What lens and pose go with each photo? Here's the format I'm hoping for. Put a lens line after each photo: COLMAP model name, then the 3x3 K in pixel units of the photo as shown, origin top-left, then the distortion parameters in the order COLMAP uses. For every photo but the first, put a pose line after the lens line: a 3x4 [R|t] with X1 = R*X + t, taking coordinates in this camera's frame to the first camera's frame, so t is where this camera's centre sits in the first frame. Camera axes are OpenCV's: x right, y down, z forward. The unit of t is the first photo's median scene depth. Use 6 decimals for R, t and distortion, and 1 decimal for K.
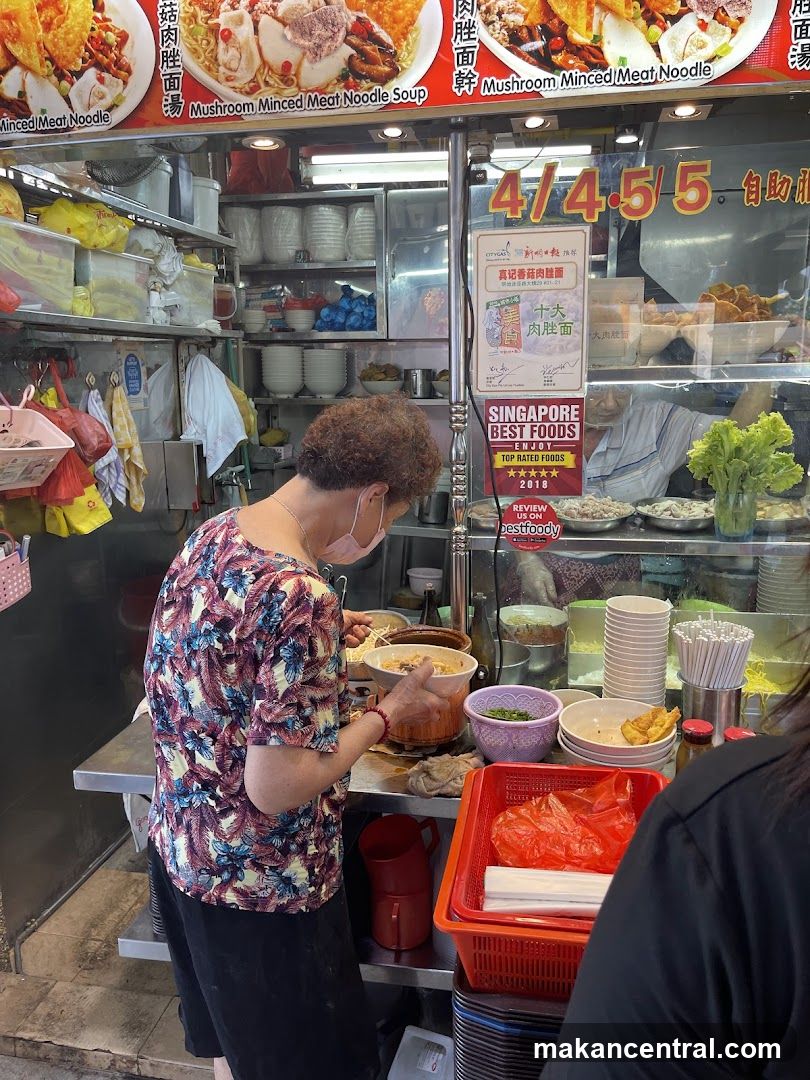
lens RADIAL K [[823.7, 0, 399.6], [0, 823.7, 544.7], [0, 0, 1]] dist [0.092118, -0.130452]
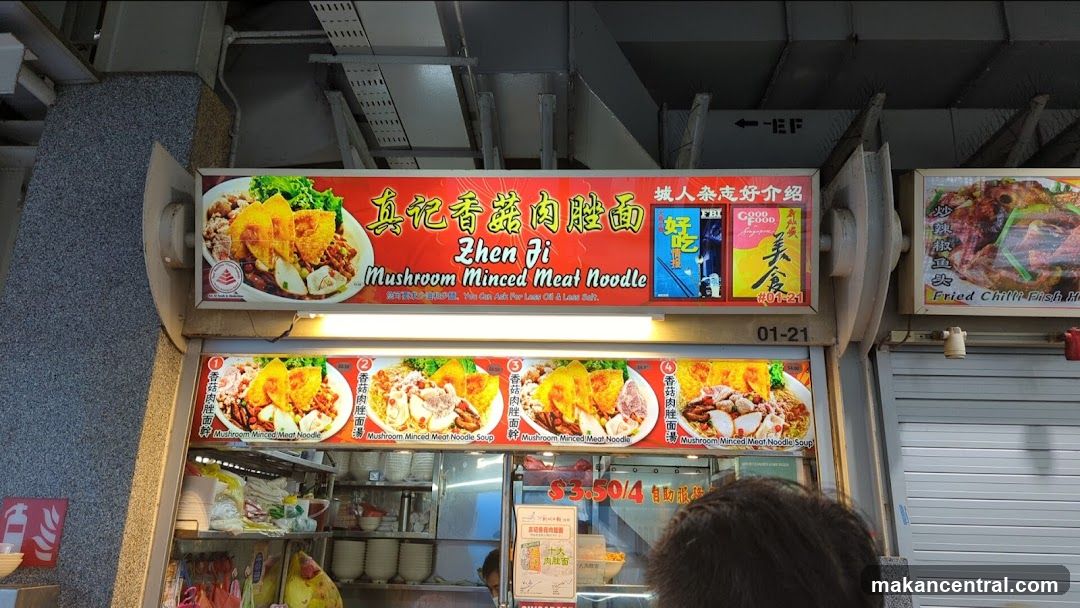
lens RADIAL K [[758.0, 0, 539.6], [0, 758.0, 310.0], [0, 0, 1]] dist [0.090196, -0.110128]
pose [[0.987117, 0.080004, 0.138561, -0.127995], [-0.004043, 0.878205, -0.478268, 0.054242], [-0.159948, 0.471546, 0.867214, -0.691571]]
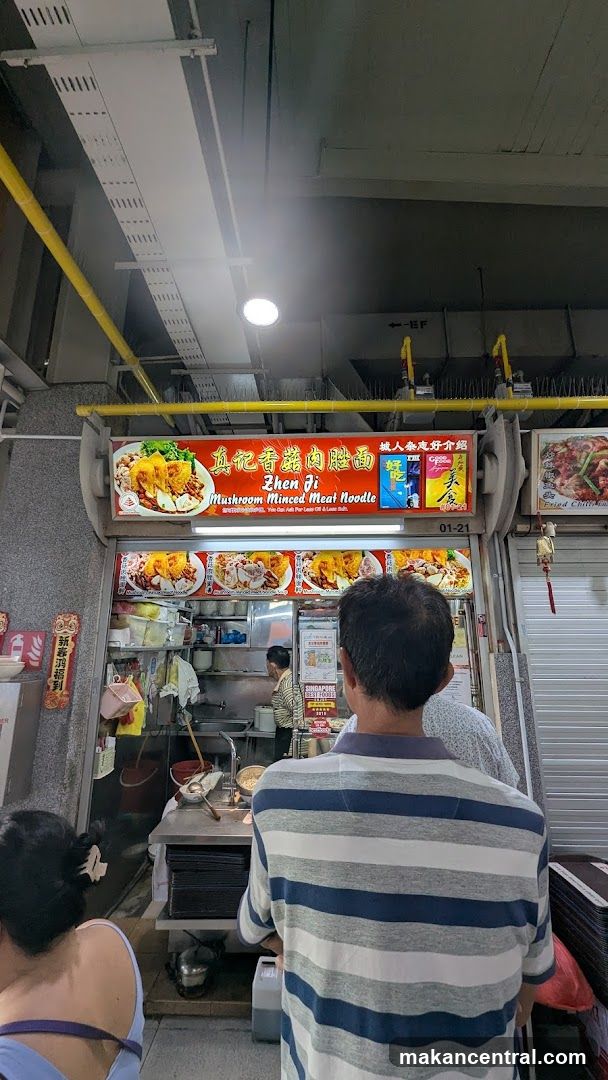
lens RADIAL K [[431.9, 0, 305.6], [0, 431.9, 545.0], [0, 0, 1]] dist [-0.000600, -0.000064]
pose [[0.988200, 0.049640, 0.144900, -0.151088], [0.015688, 0.908248, -0.418139, 0.024658], [-0.152361, 0.415478, 0.896752, -0.643364]]
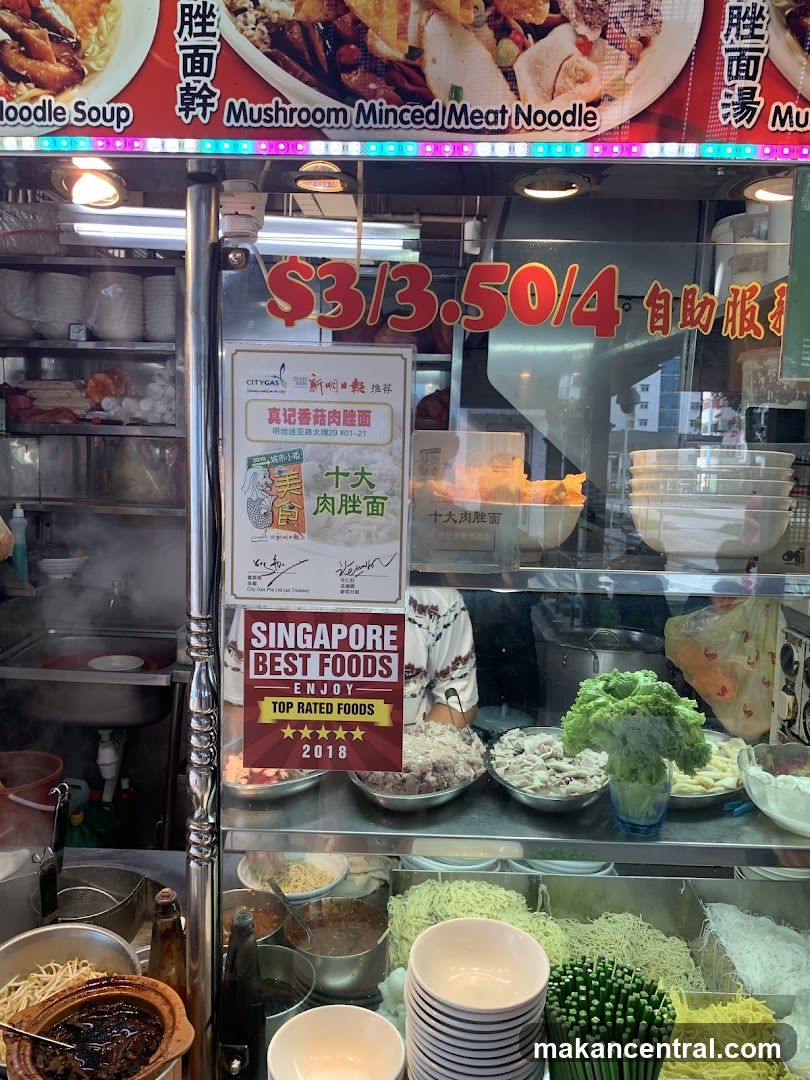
lens RADIAL K [[612.6, 0, 416.7], [0, 612.6, 495.8], [0, 0, 1]] dist [0.003775, -0.002776]
pose [[0.984916, 0.029052, 0.170576, 0.154698], [-0.004186, 0.989517, -0.144359, -0.203667], [-0.172981, 0.141467, 0.974712, 0.554690]]
